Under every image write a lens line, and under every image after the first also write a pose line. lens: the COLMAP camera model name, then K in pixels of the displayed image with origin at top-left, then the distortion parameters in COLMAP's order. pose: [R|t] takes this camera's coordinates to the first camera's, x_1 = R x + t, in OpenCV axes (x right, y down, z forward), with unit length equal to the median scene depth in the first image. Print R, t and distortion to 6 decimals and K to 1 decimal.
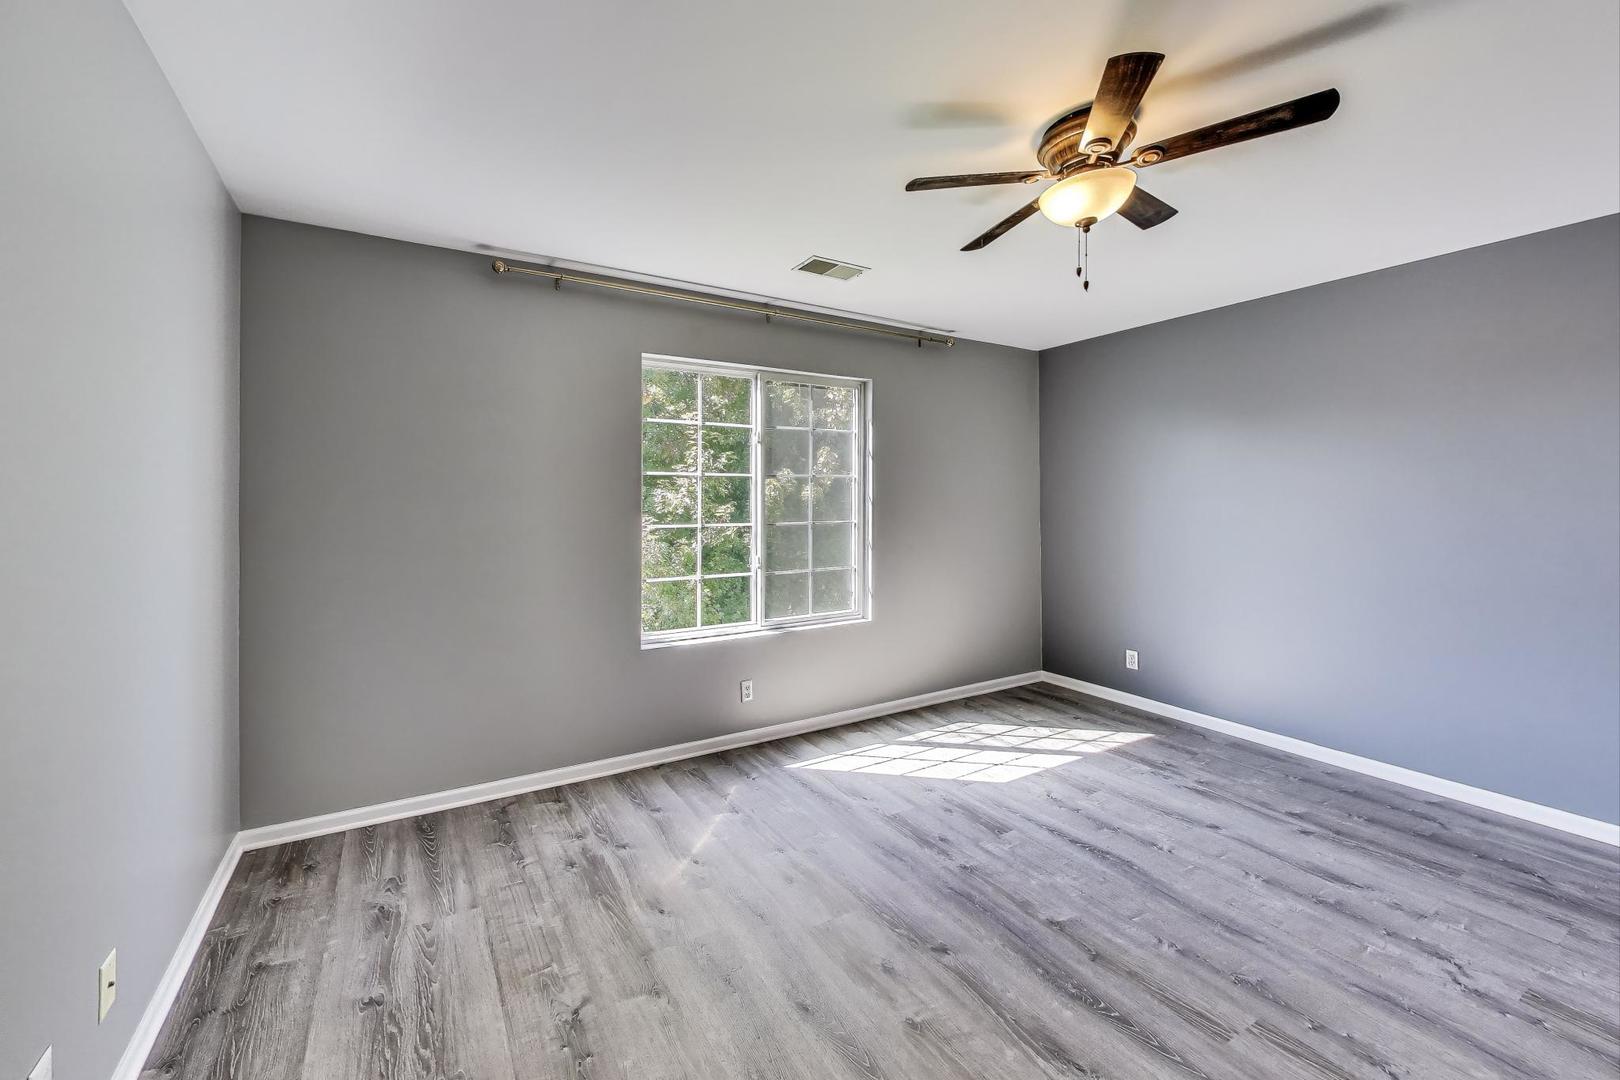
lens RADIAL K [[654.5, 0, 810.4], [0, 654.5, 490.0], [0, 0, 1]] dist [-0.000250, 0.000194]
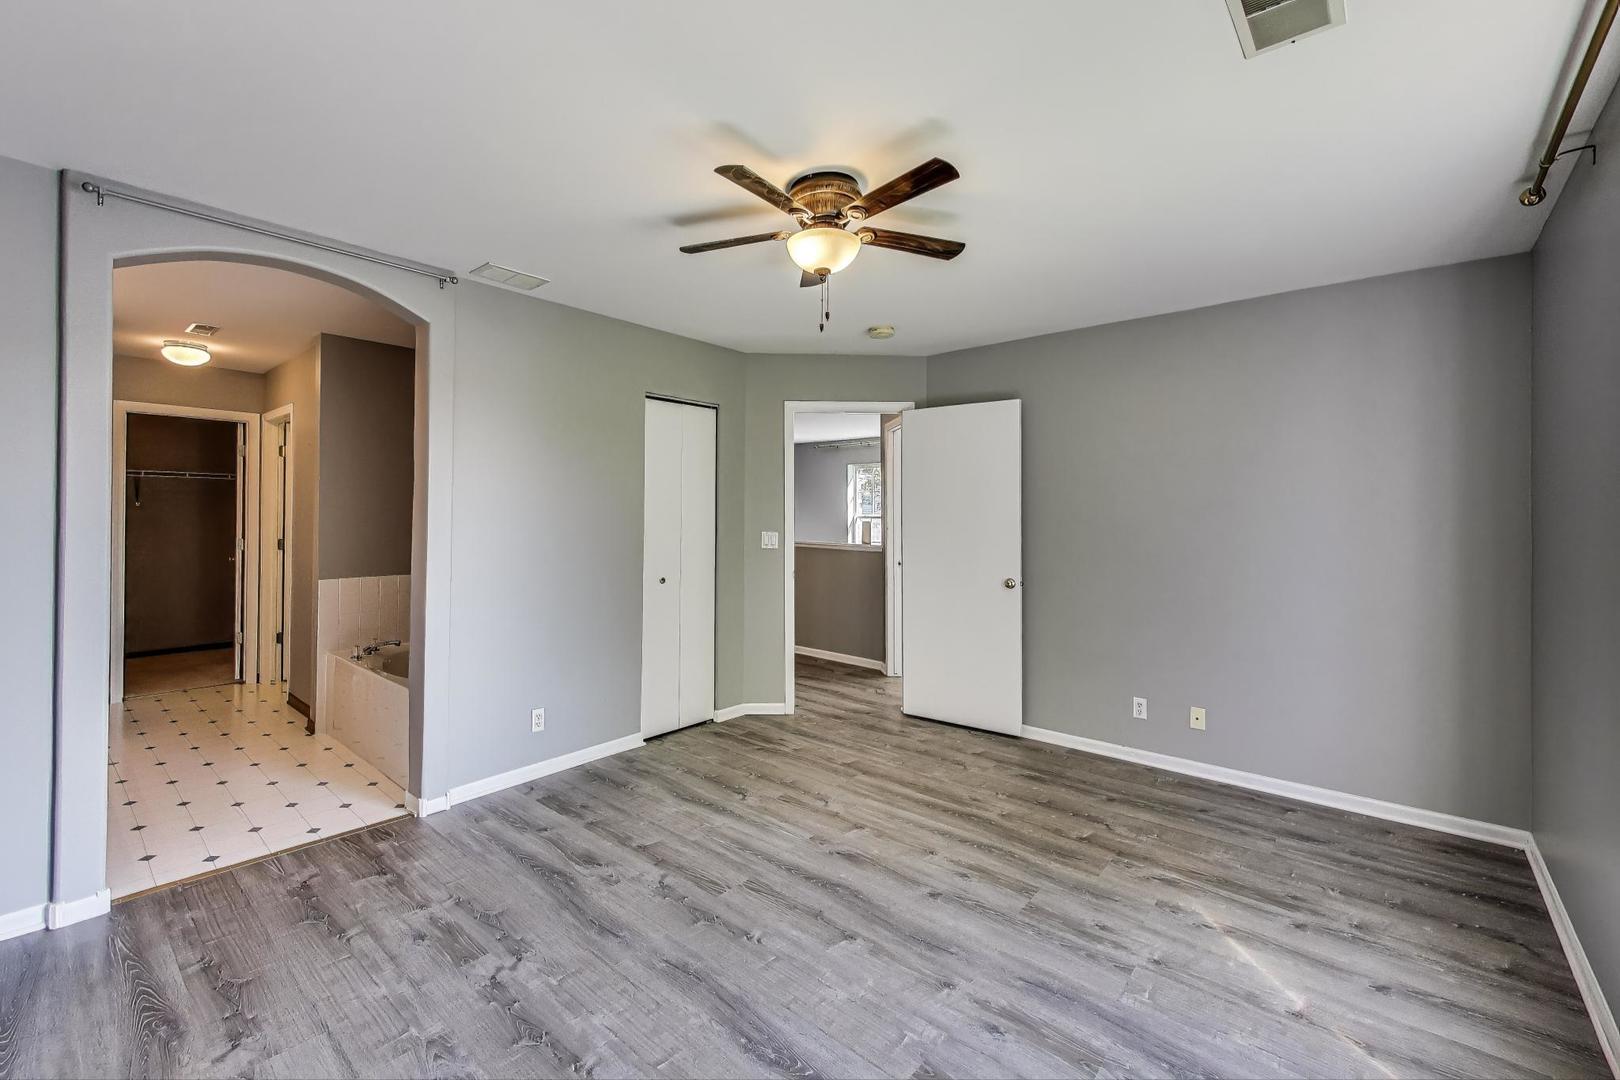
lens RADIAL K [[654.5, 0, 814.2], [0, 654.5, 531.9], [0, 0, 1]] dist [-0.000250, 0.000194]
pose [[-0.961248, 0.001137, -0.275682, 0.713084], [0.000683, 0.999998, 0.001744, -0.001283], [0.275684, 0.001488, -0.961247, 1.987161]]
